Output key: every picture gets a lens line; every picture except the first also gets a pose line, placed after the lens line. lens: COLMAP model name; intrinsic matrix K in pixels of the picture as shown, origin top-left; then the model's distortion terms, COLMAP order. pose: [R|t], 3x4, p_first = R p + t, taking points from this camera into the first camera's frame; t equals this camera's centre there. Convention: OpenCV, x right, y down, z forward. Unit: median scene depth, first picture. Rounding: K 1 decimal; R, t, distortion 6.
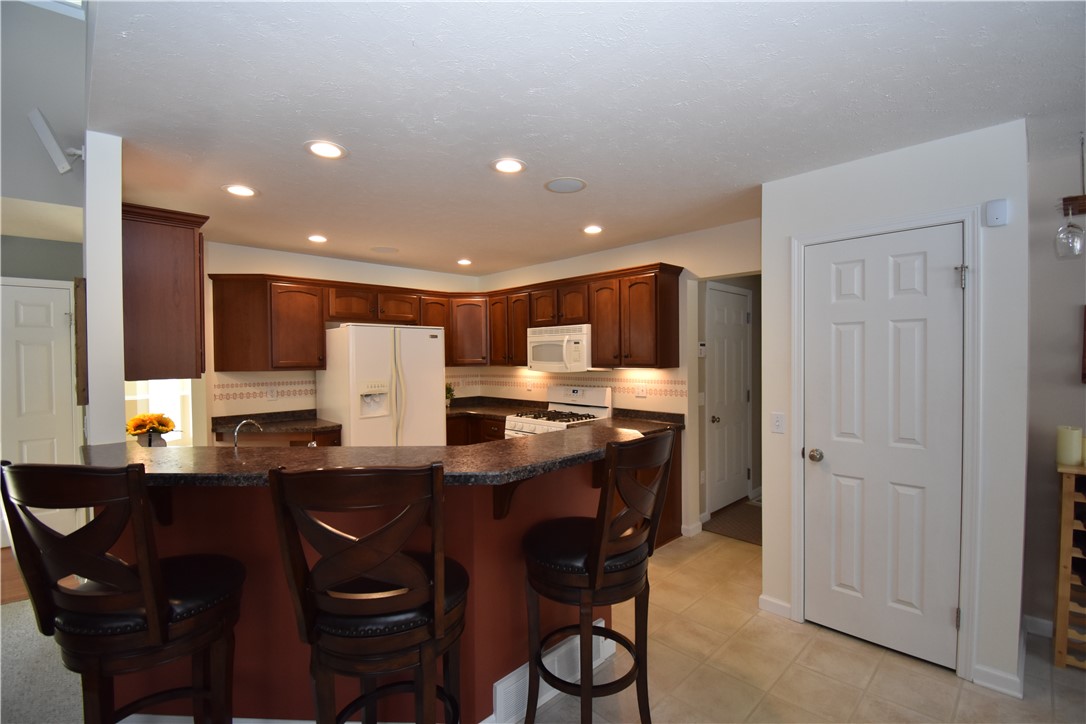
lens RADIAL K [[480.8, 0, 545.6], [0, 480.8, 364.3], [0, 0, 1]] dist [0.024857, -0.028973]
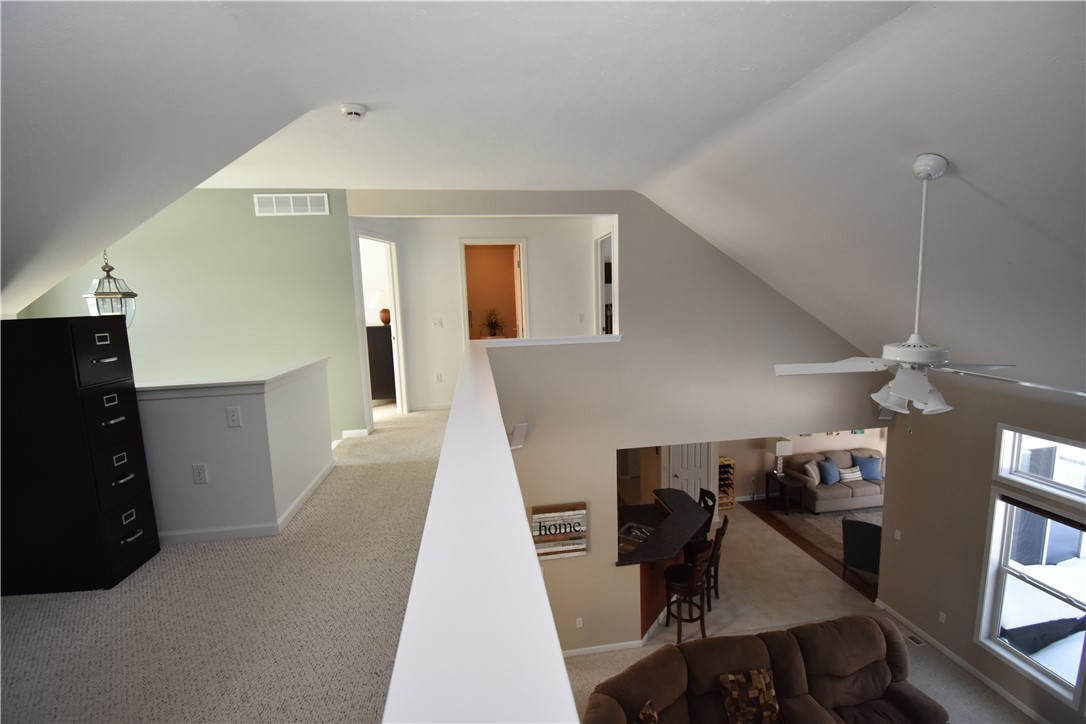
lens RADIAL K [[480.8, 0, 545.6], [0, 480.8, 364.3], [0, 0, 1]] dist [0.024857, -0.028973]
pose [[0.575549, -0.117841, 0.809233, -1.591242], [0.039825, 0.992428, 0.116194, -0.620484], [-0.816797, -0.034648, 0.575883, -0.096100]]
